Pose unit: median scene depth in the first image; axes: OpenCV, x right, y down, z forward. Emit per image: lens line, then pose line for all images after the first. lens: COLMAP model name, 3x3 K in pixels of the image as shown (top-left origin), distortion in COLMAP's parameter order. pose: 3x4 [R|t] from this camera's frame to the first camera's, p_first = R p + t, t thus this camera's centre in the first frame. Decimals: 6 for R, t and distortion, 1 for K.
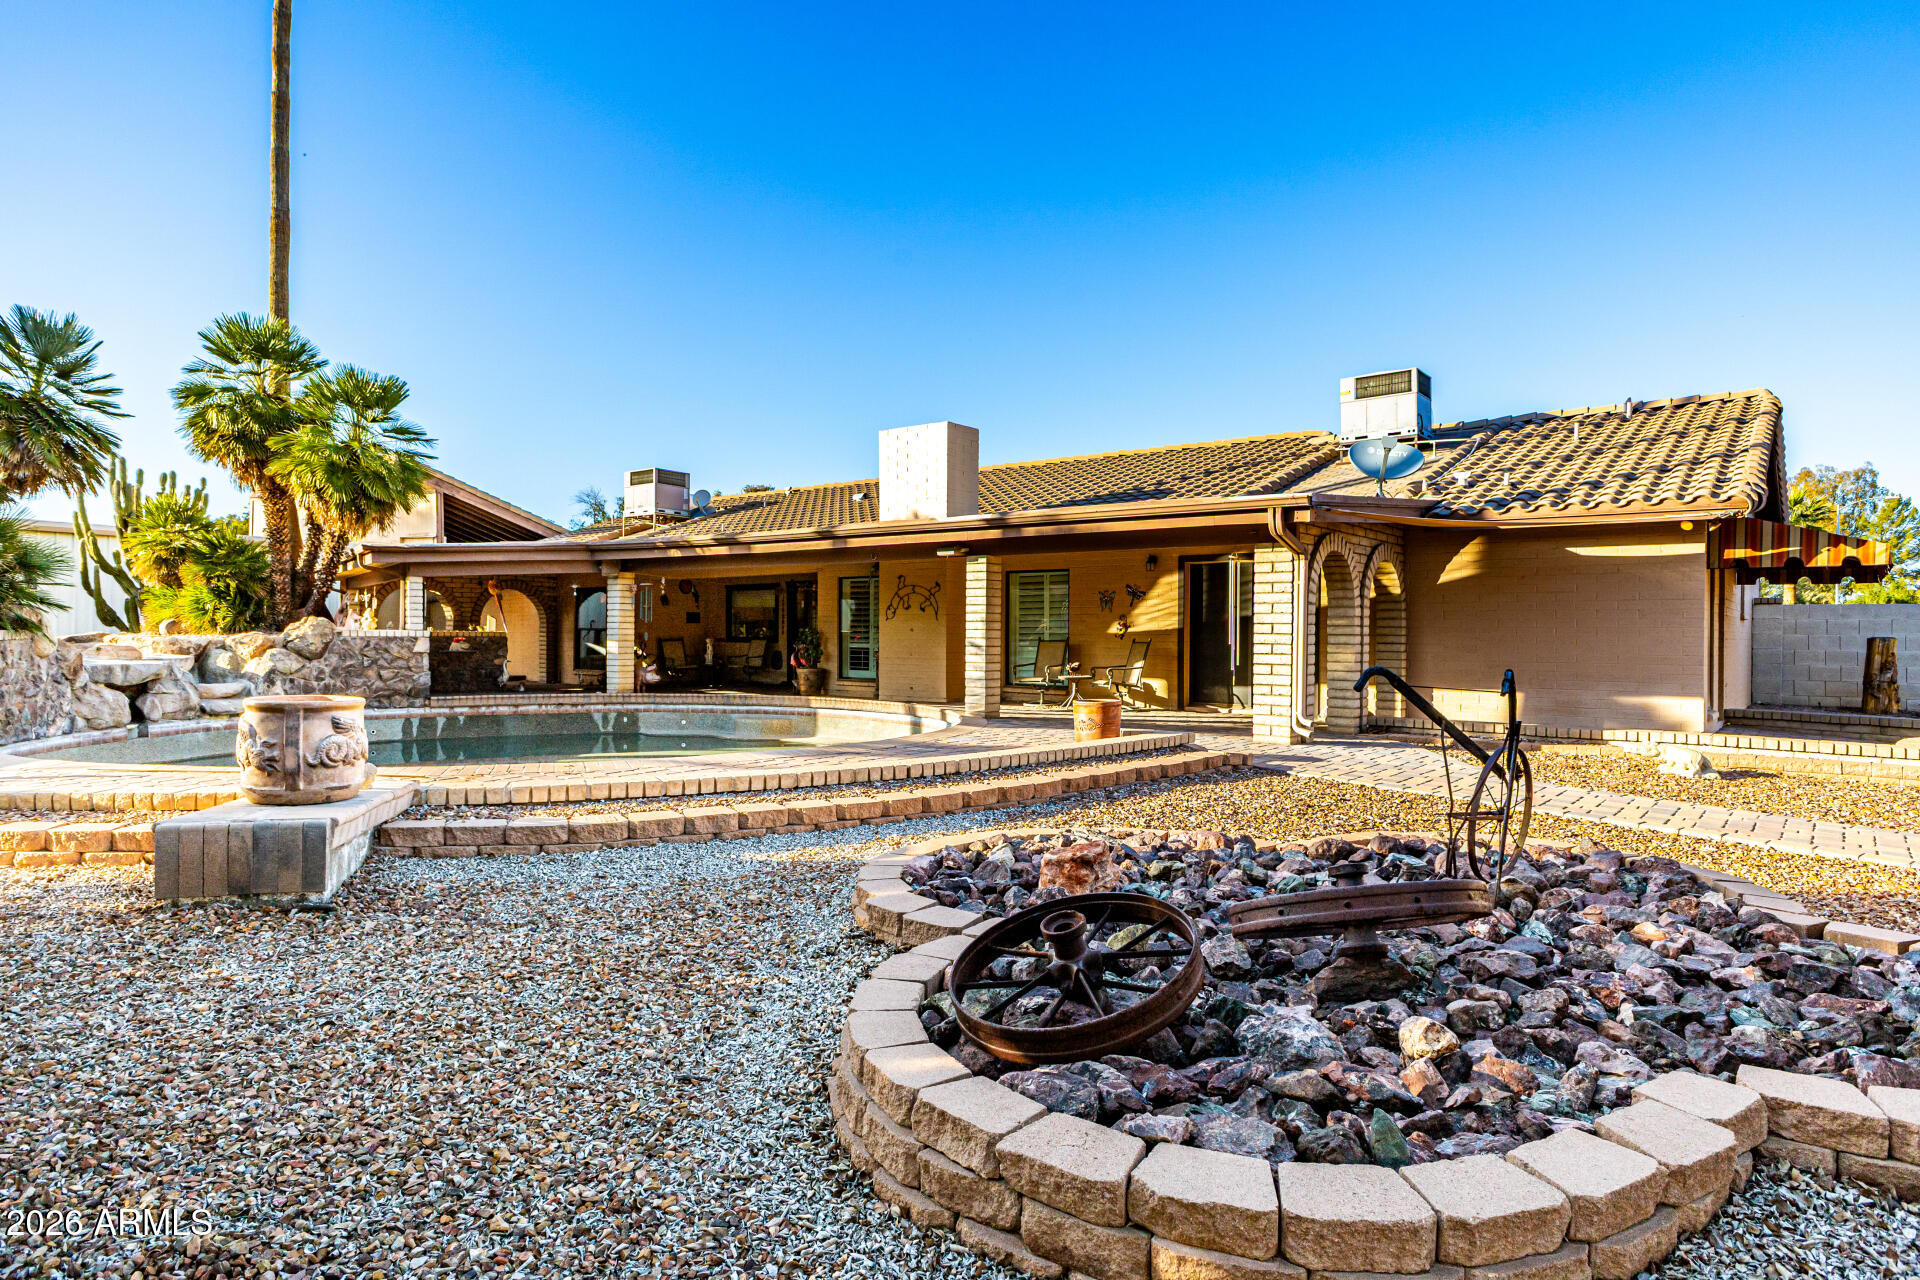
lens RADIAL K [[1110.3, 0, 962.7], [0, 1110.3, 635.0], [0, 0, 1]] dist [0.005303, -0.000297]
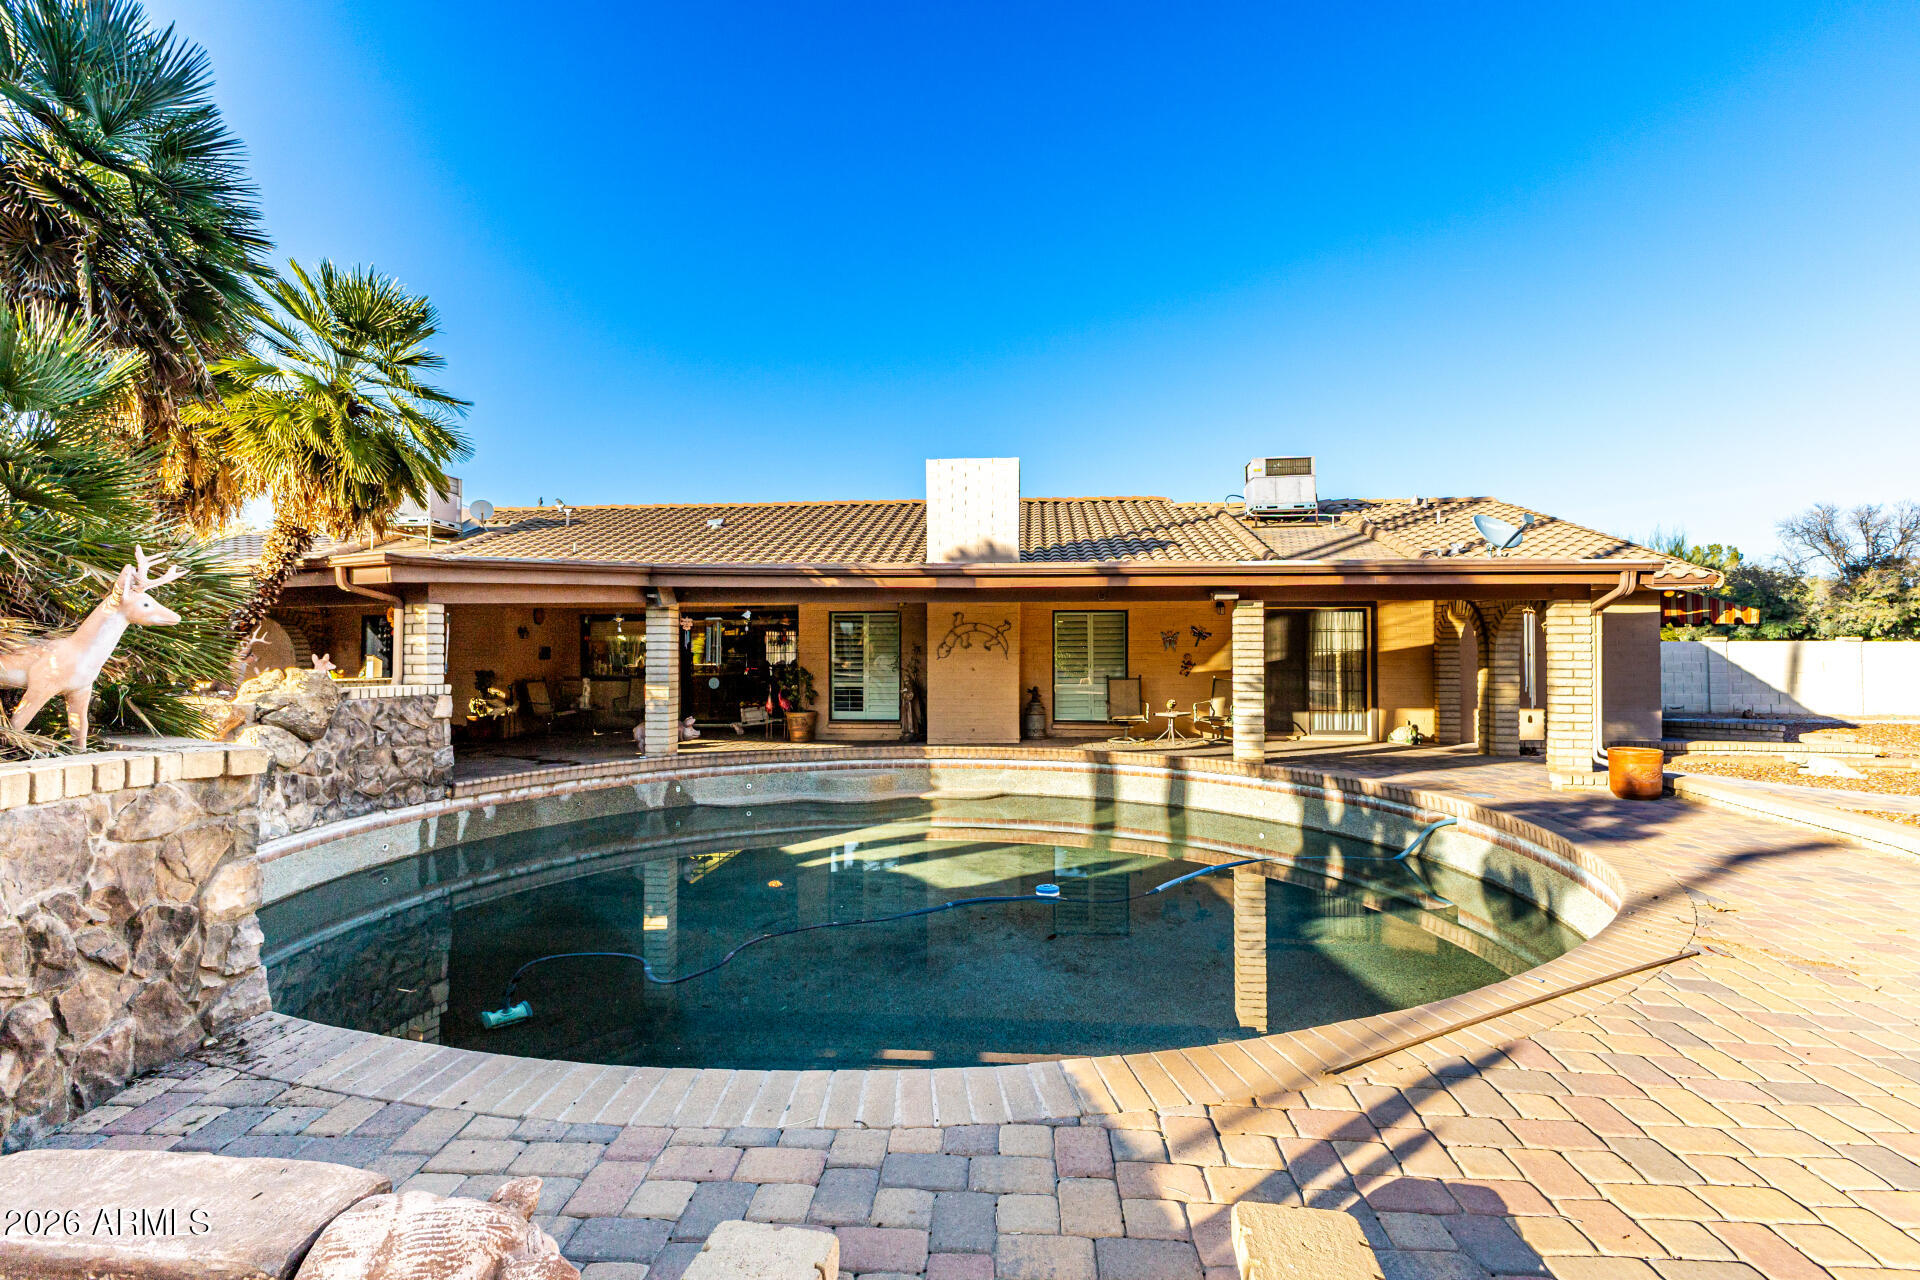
lens RADIAL K [[912.2, 0, 956.8], [0, 912.2, 634.0], [0, 0, 1]] dist [0.010162, -0.000711]
pose [[0.839215, 0.004631, 0.543779, -0.534052], [0.006808, 0.999796, -0.019021, -0.022278], [-0.543757, 0.019665, 0.839013, 0.375305]]
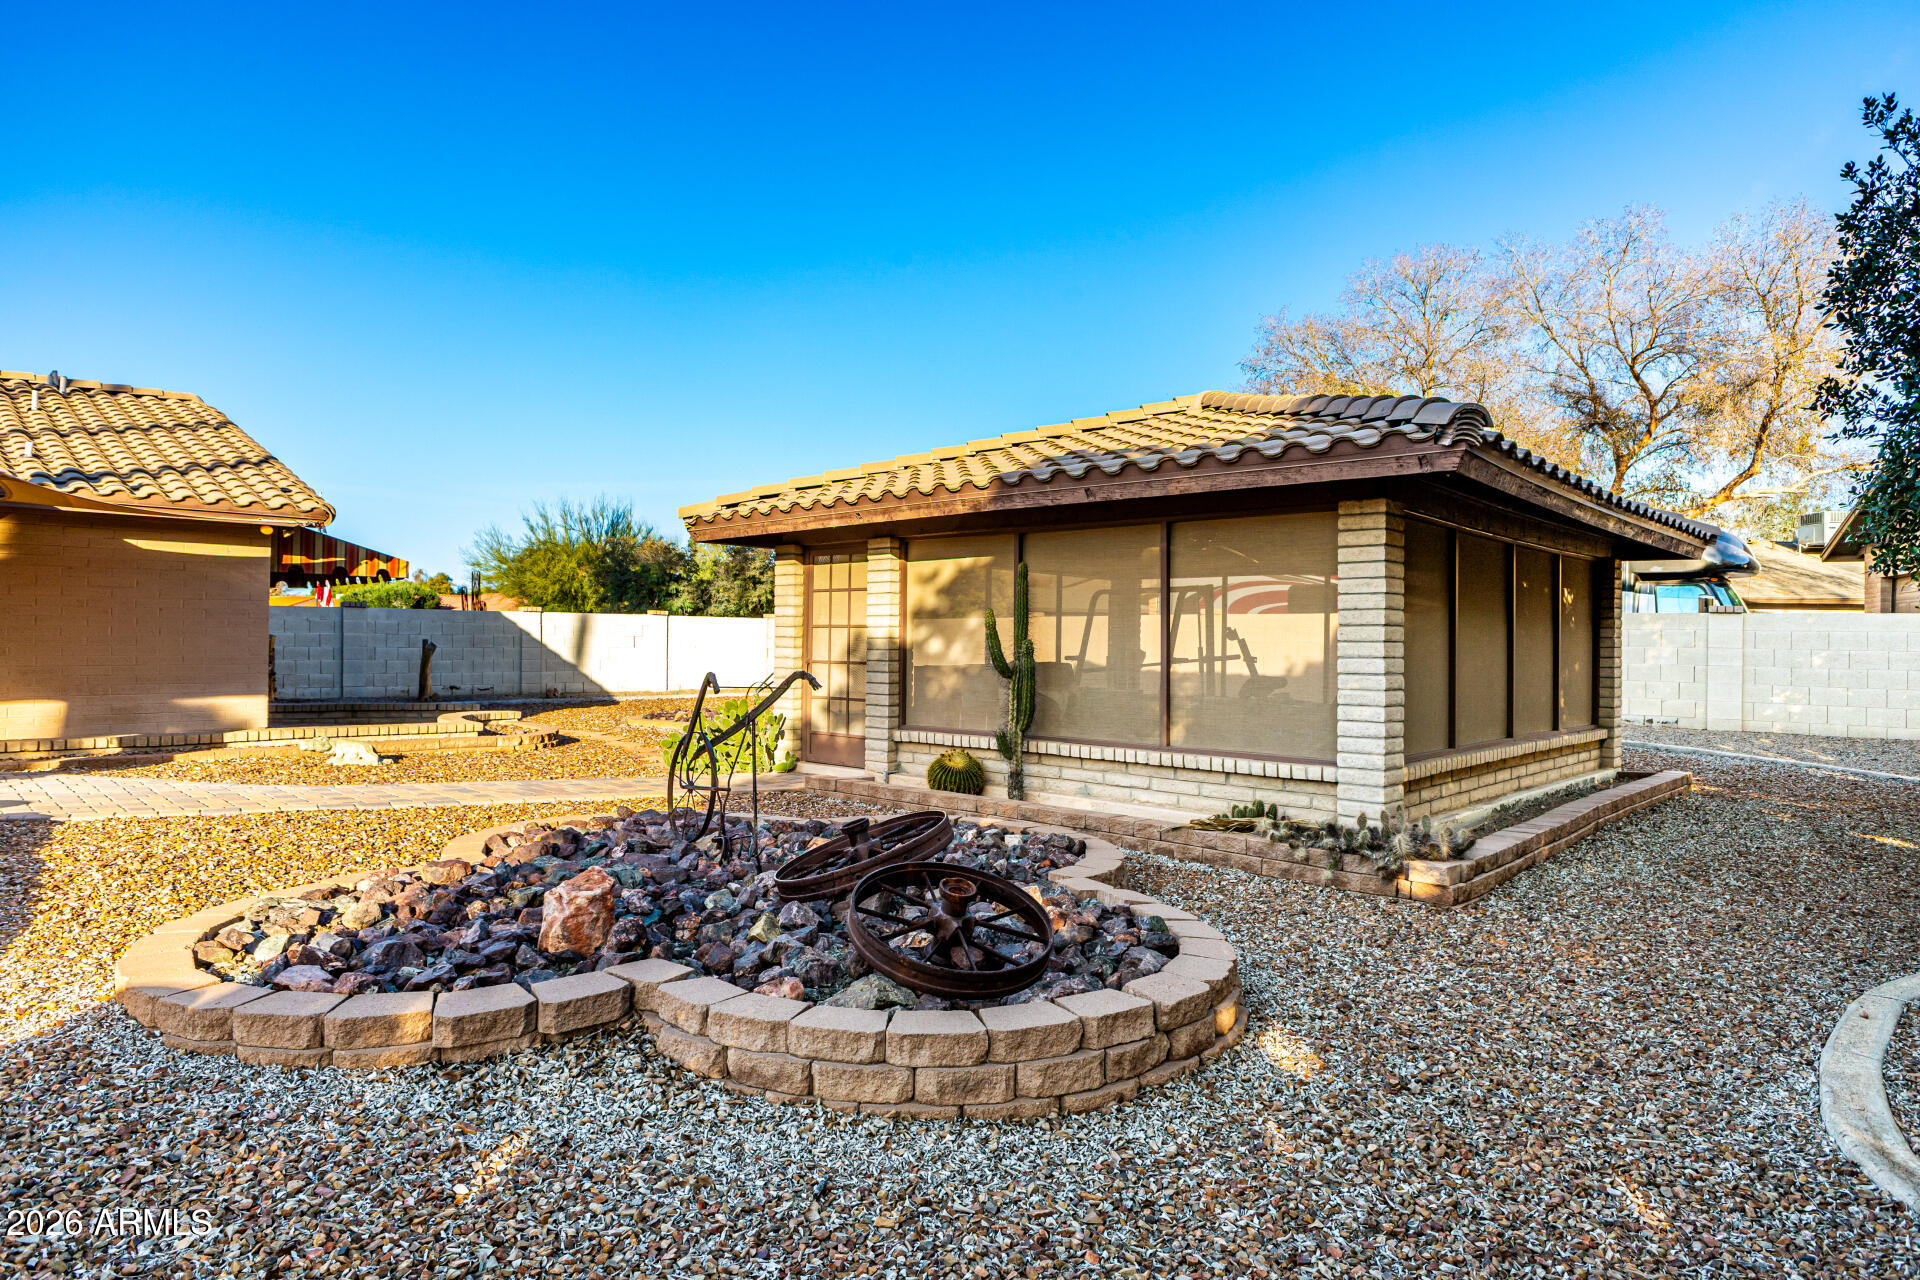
lens RADIAL K [[1110.3, 0, 964.1], [0, 1110.3, 639.1], [0, 0, 1]] dist [0.005303, -0.000297]
pose [[0.132103, -0.000591, 0.991236, -0.210695], [-0.008097, 0.999966, 0.001675, -0.002349], [-0.991203, -0.008247, 0.132093, 0.158035]]
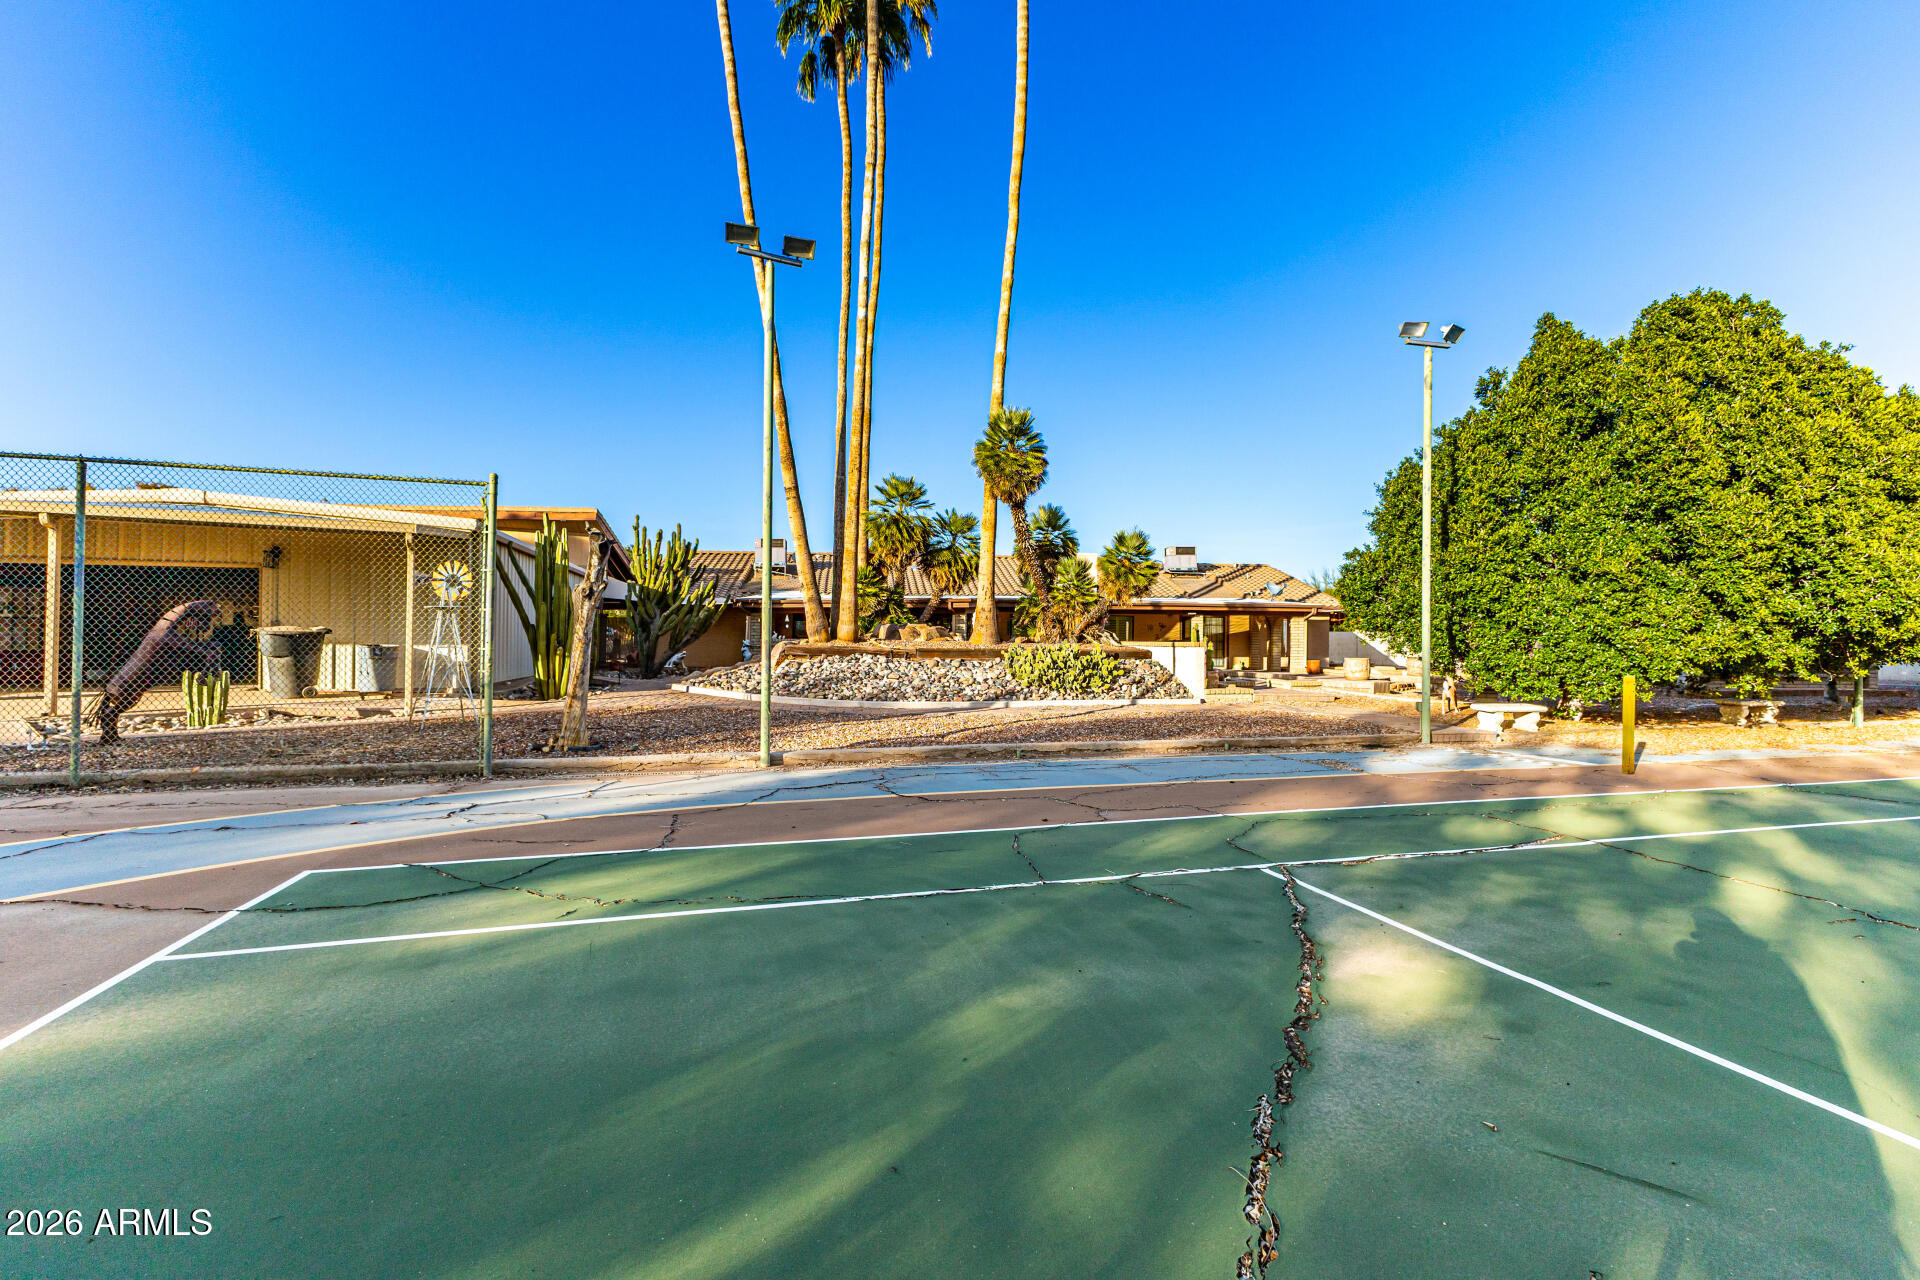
lens RADIAL K [[828.6, 0, 956.6], [0, 828.6, 635.7], [0, 0, 1]] dist [0.010296, -0.000138]
pose [[0.718711, 0.003127, 0.695302, -1.581522], [-0.000791, 0.999993, -0.003679, -0.007222], [-0.695308, 0.002094, 0.718709, -0.088333]]
